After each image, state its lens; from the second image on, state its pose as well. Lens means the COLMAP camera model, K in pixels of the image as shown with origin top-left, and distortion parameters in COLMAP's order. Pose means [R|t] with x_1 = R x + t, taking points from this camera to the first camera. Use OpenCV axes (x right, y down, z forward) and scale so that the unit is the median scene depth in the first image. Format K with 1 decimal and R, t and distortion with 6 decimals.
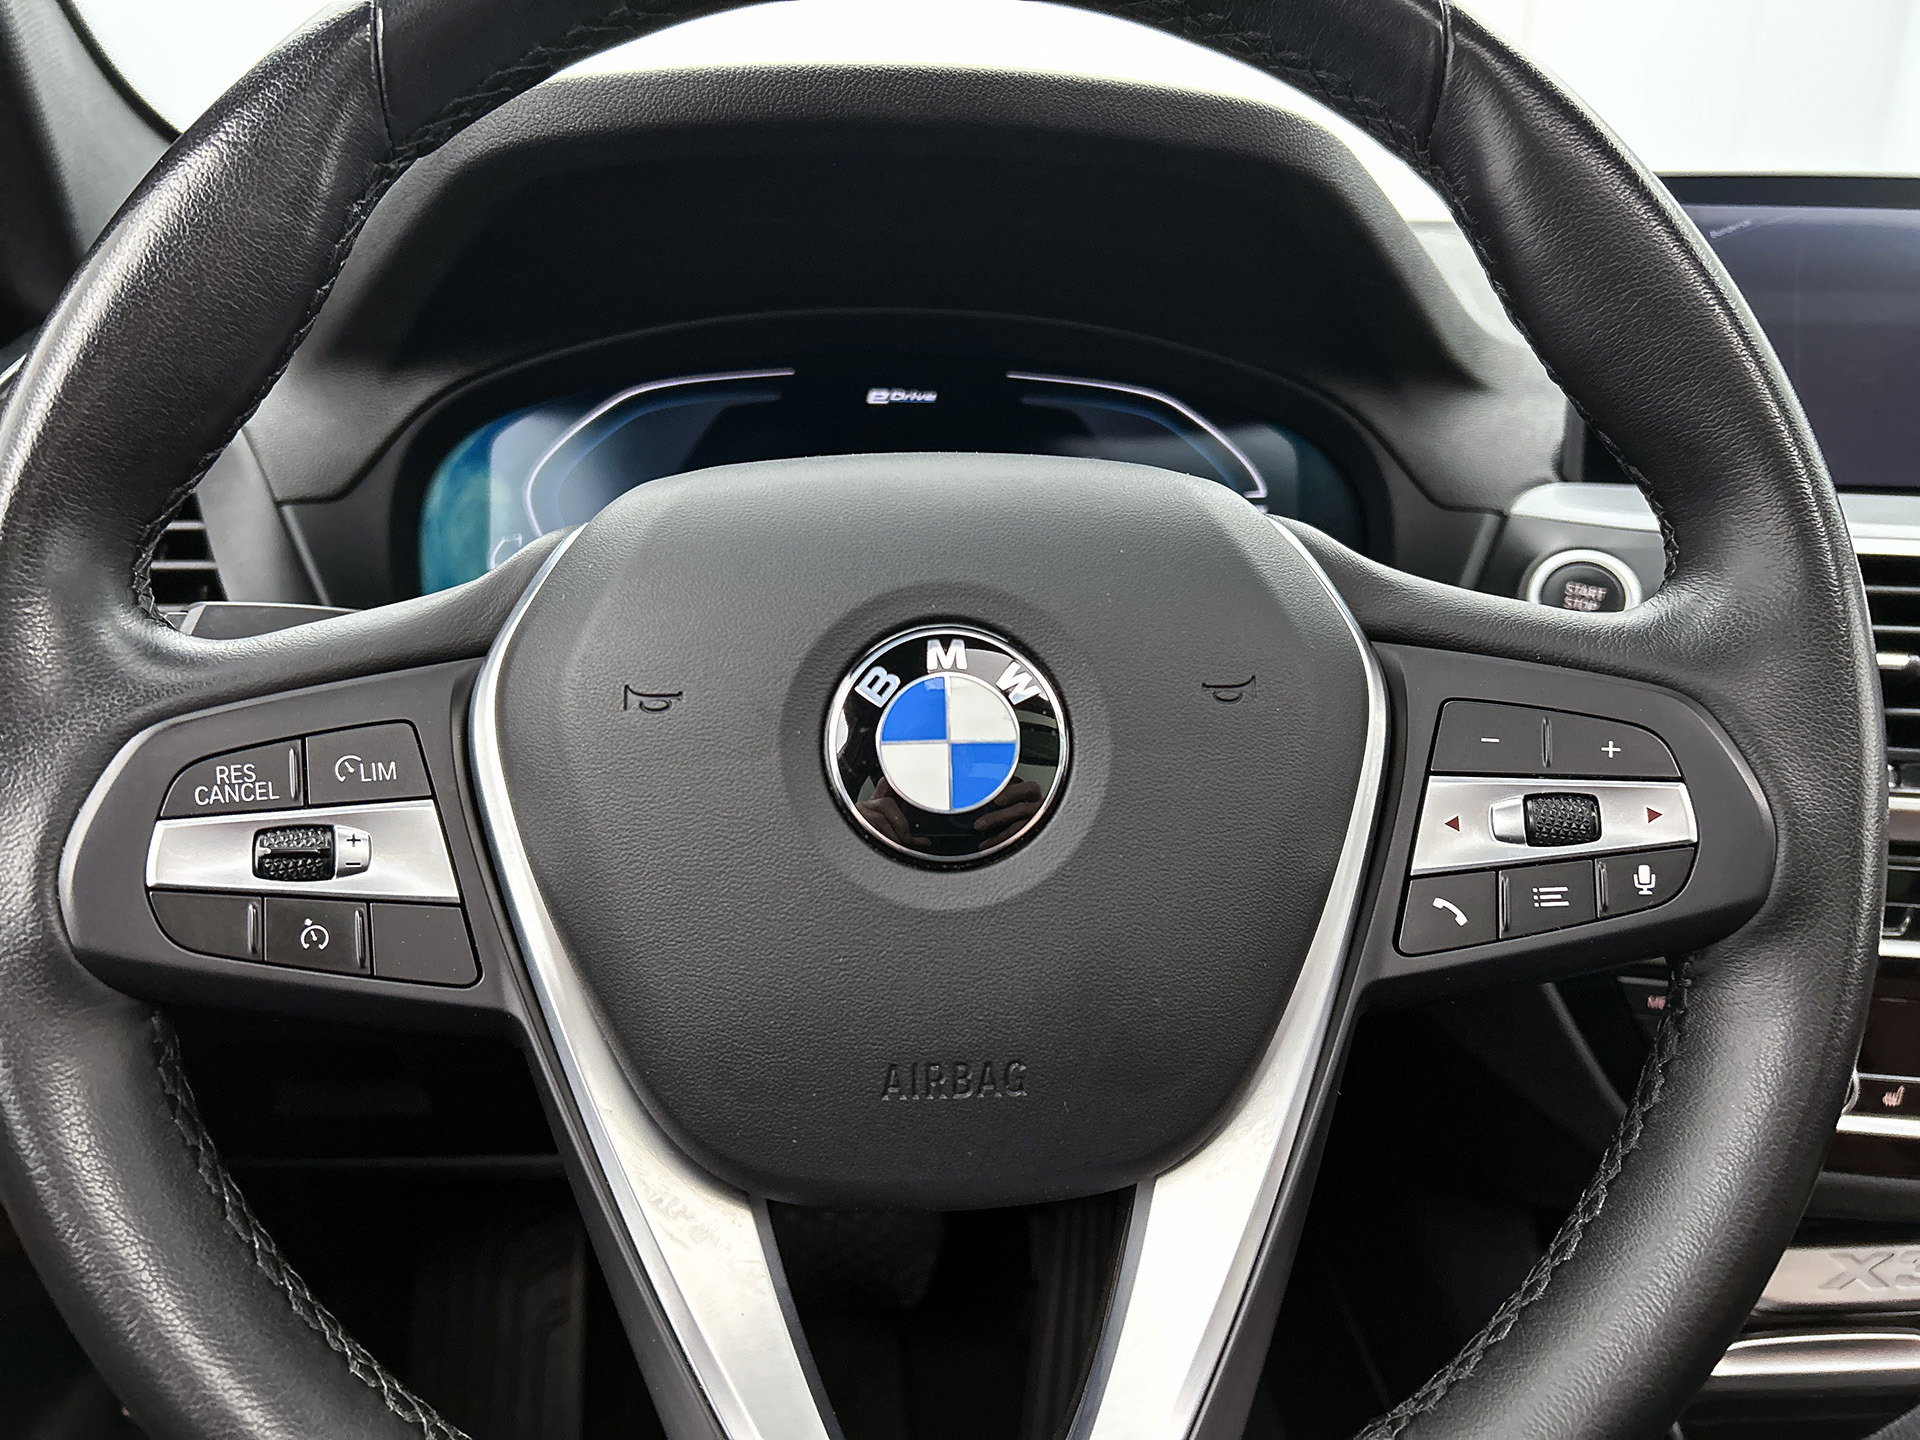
lens RADIAL K [[1452.5, 0, 953.7], [0, 1452.5, 720.3], [0, 0, 1]] dist [0.011259, -0.012220]
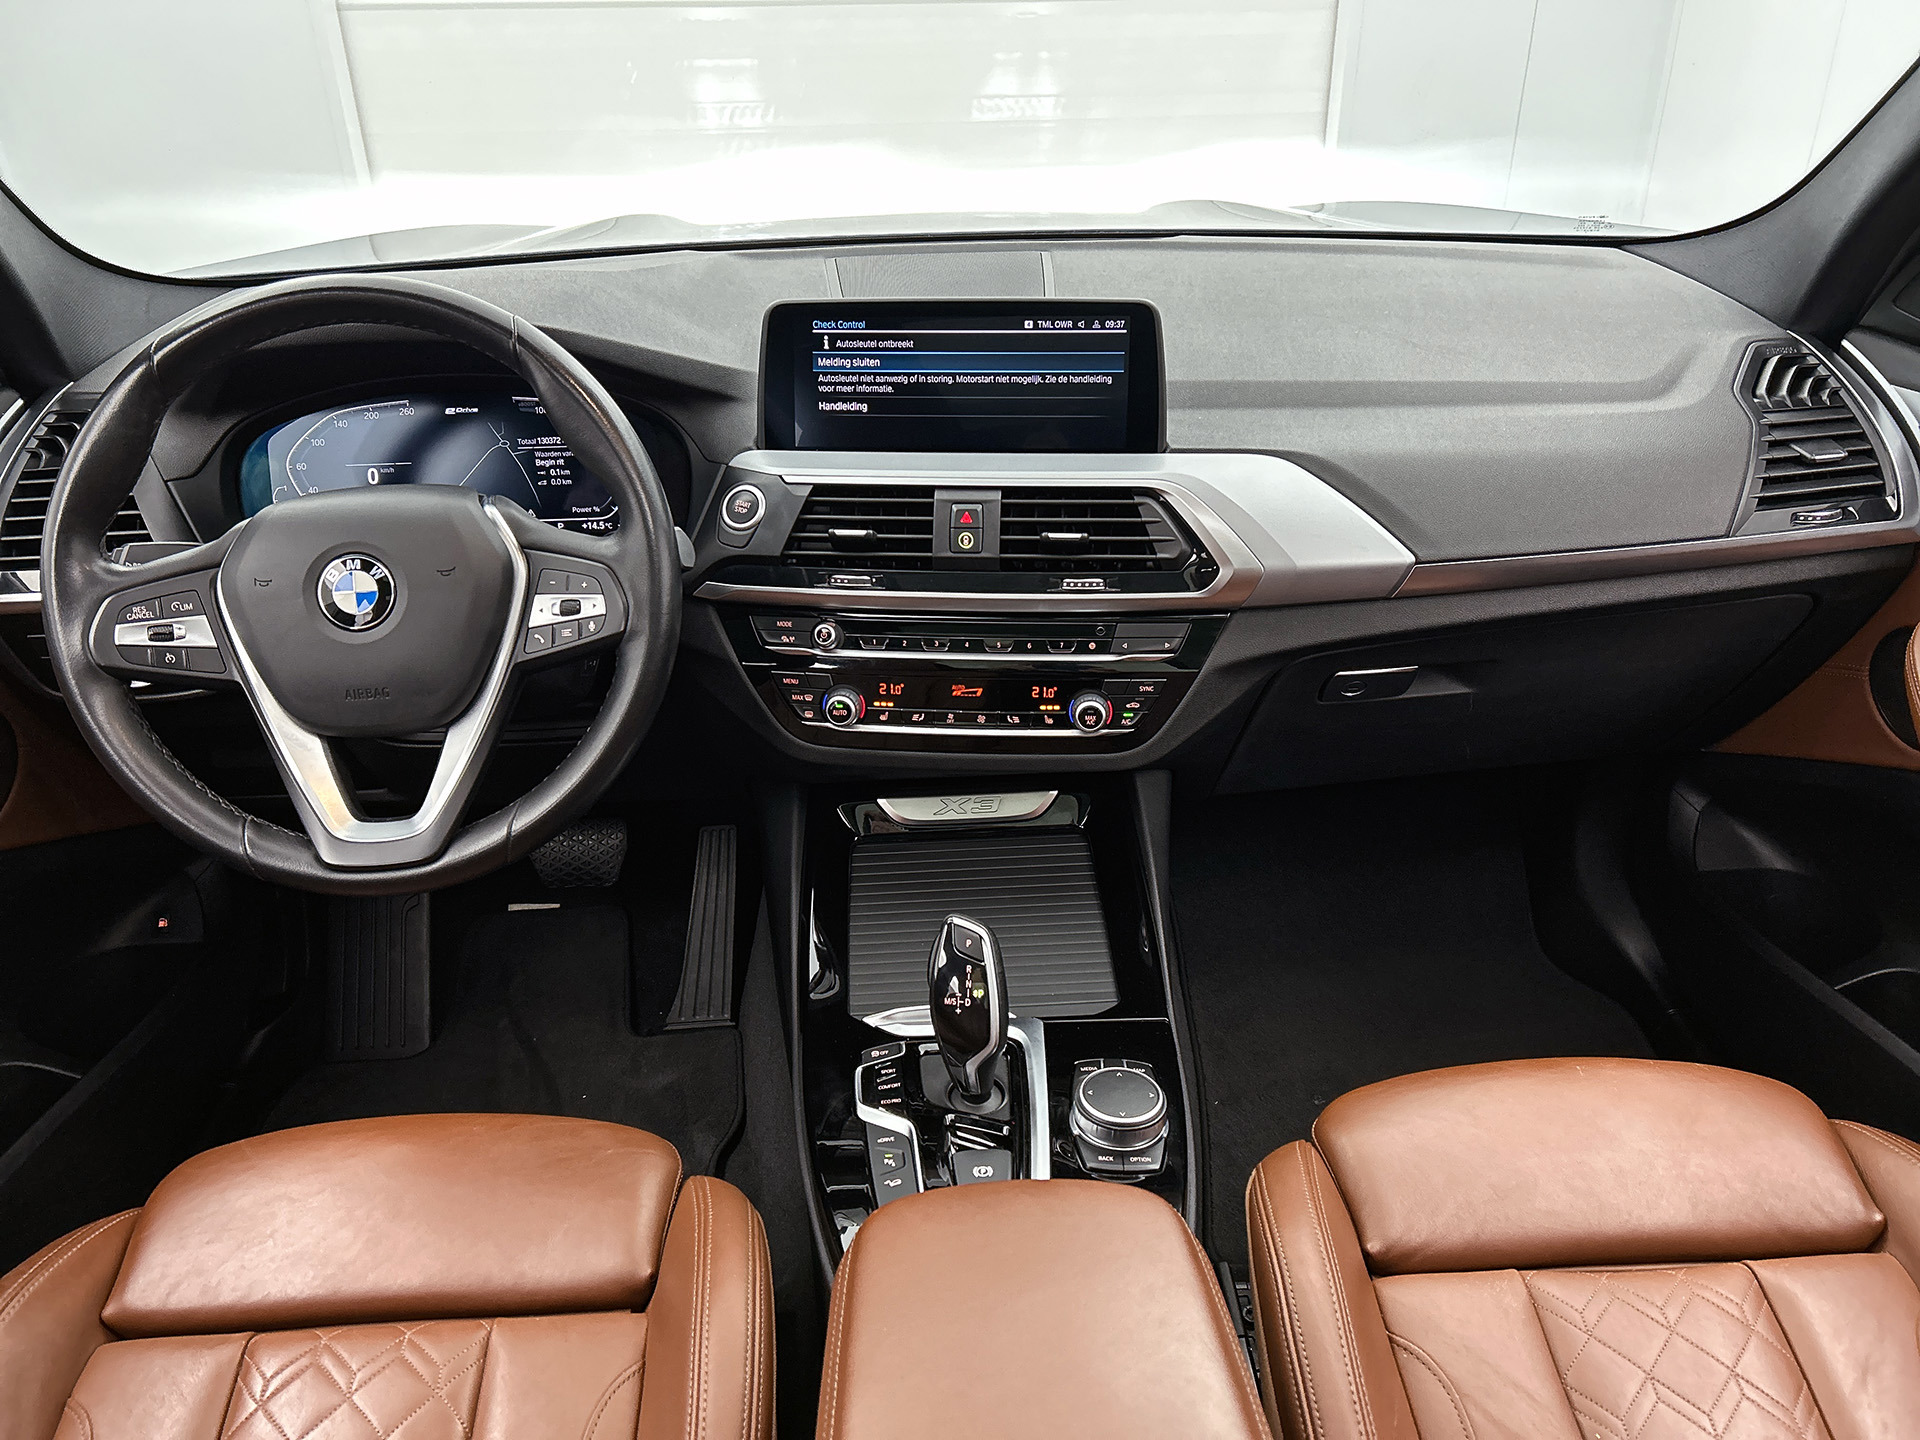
lens RADIAL K [[1452.5, 0, 972.9], [0, 1452.5, 713.4], [0, 0, 1]] dist [0.011259, -0.012220]
pose [[0.999269, -0.038172, 0.001843, 1.286078], [0.037537, 0.989404, 0.140252, -0.114002], [-0.007178, -0.140081, 0.990114, -2.154932]]
